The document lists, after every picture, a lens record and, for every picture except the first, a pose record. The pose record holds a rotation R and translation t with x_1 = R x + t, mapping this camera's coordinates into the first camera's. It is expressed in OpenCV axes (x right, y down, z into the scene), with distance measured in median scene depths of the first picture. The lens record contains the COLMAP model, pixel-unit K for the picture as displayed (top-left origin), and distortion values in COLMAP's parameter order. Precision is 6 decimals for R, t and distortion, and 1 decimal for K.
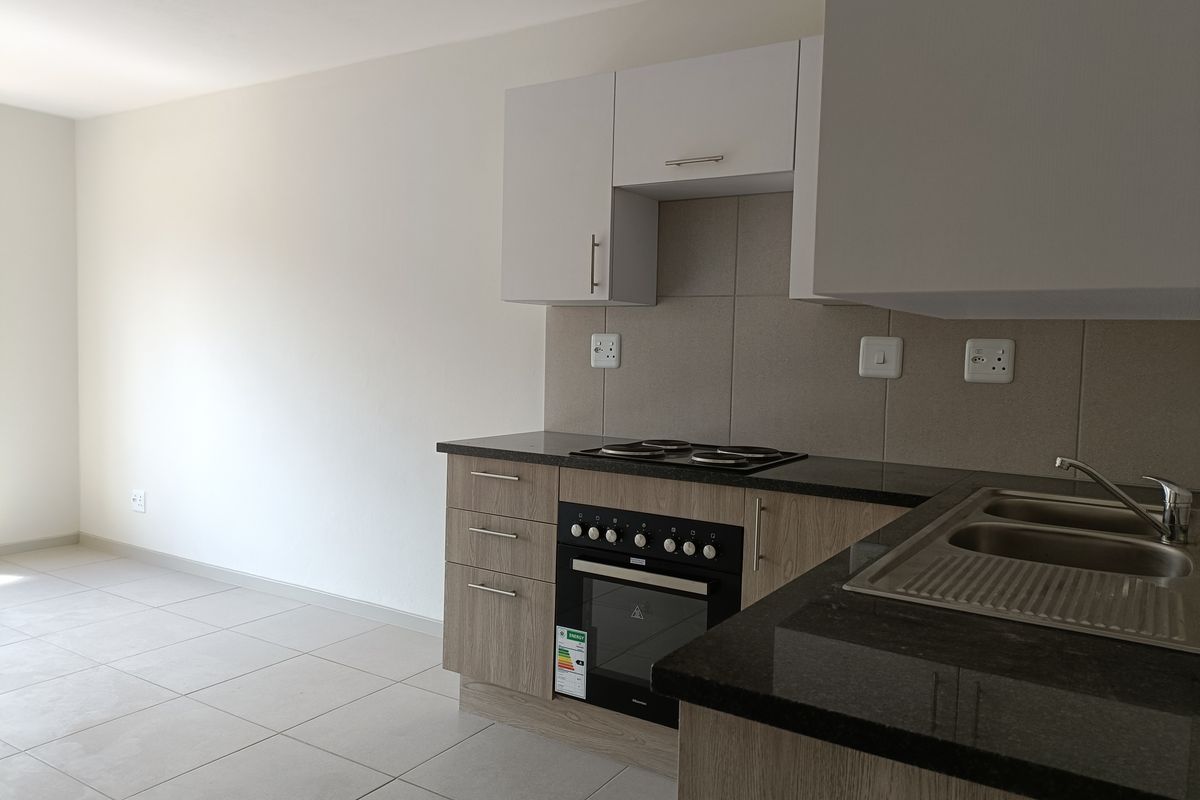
lens RADIAL K [[878.7, 0, 600.0], [0, 878.7, 400.0], [0, 0, 1]] dist [0.076066, -0.072202]
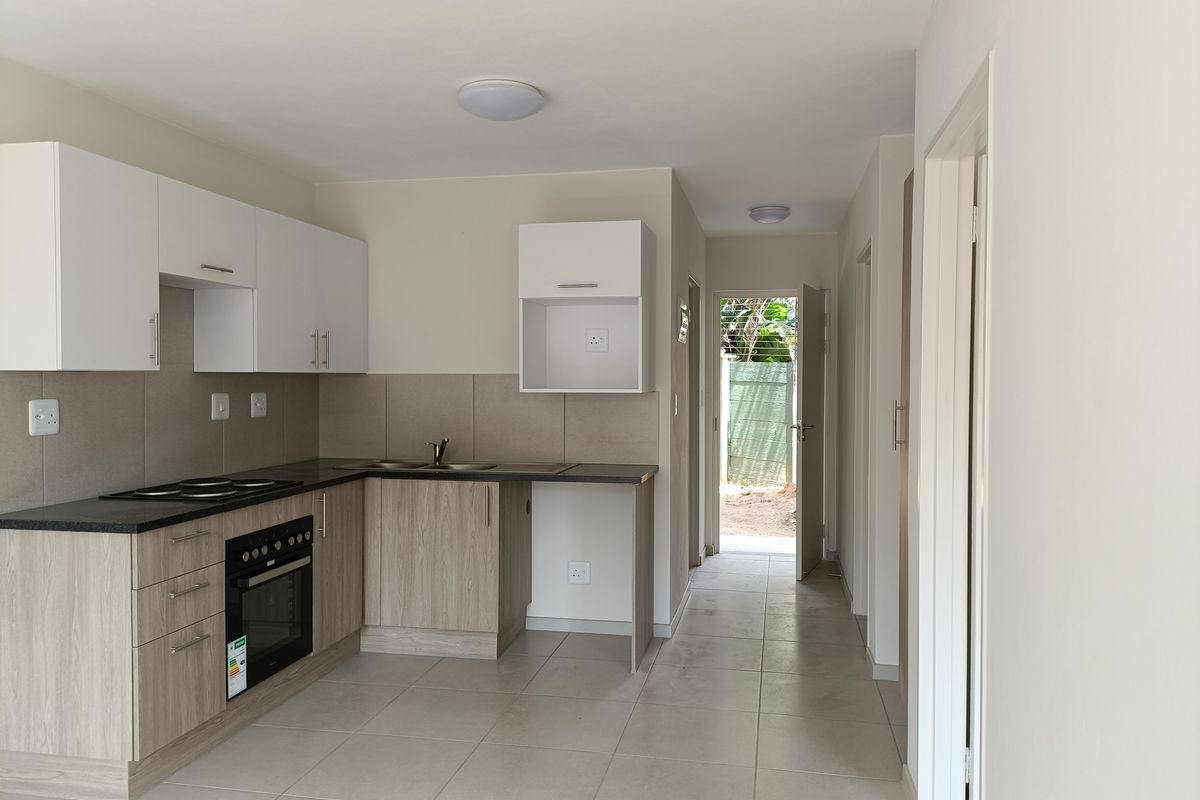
lens RADIAL K [[878.7, 0, 600.0], [0, 878.7, 400.0], [0, 0, 1]] dist [0.076066, -0.072202]
pose [[-0.358077, -0.051138, 0.932291, -1.273759], [0.047592, 0.996201, 0.072923, -0.132863], [-0.932478, 0.070481, -0.354283, 0.884224]]
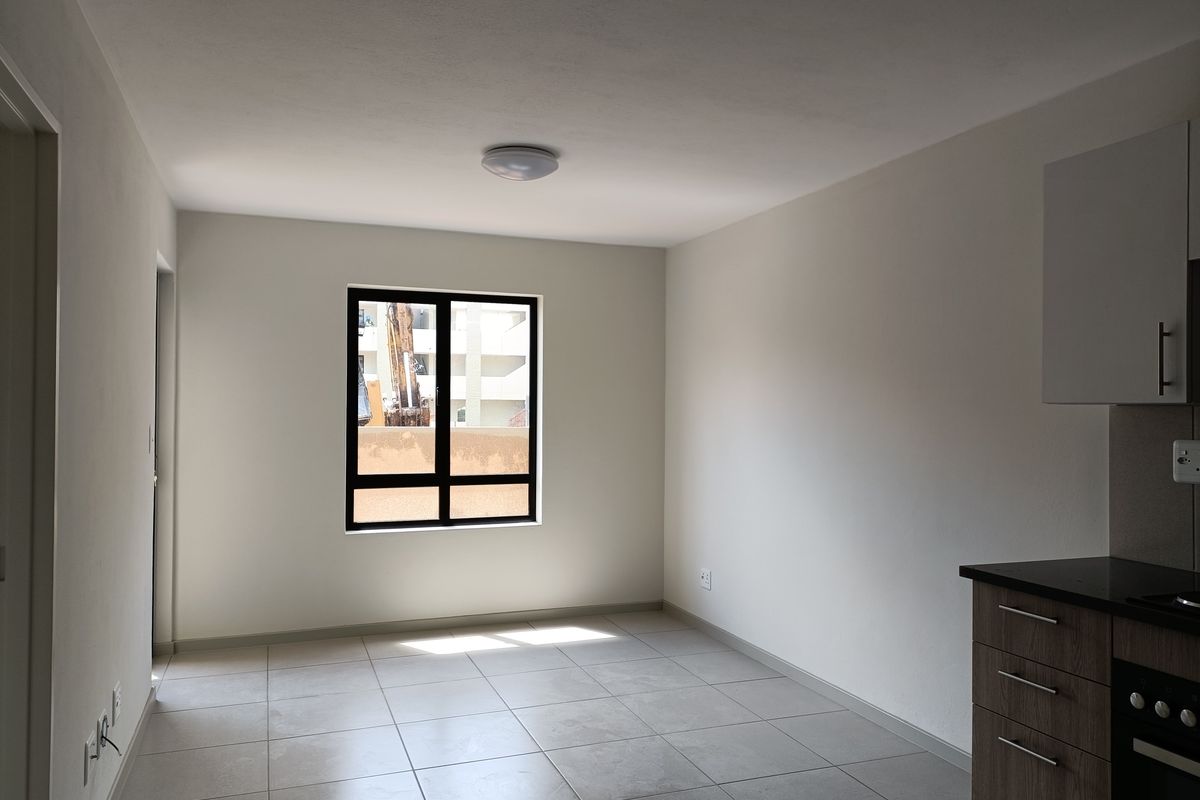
lens RADIAL K [[878.7, 0, 600.0], [0, 878.7, 400.0], [0, 0, 1]] dist [0.076066, -0.072202]
pose [[0.804561, -0.024612, -0.593359, 0.062969], [-0.024138, 0.996960, -0.074083, -0.044520], [0.593379, 0.073926, 0.801521, 0.048766]]
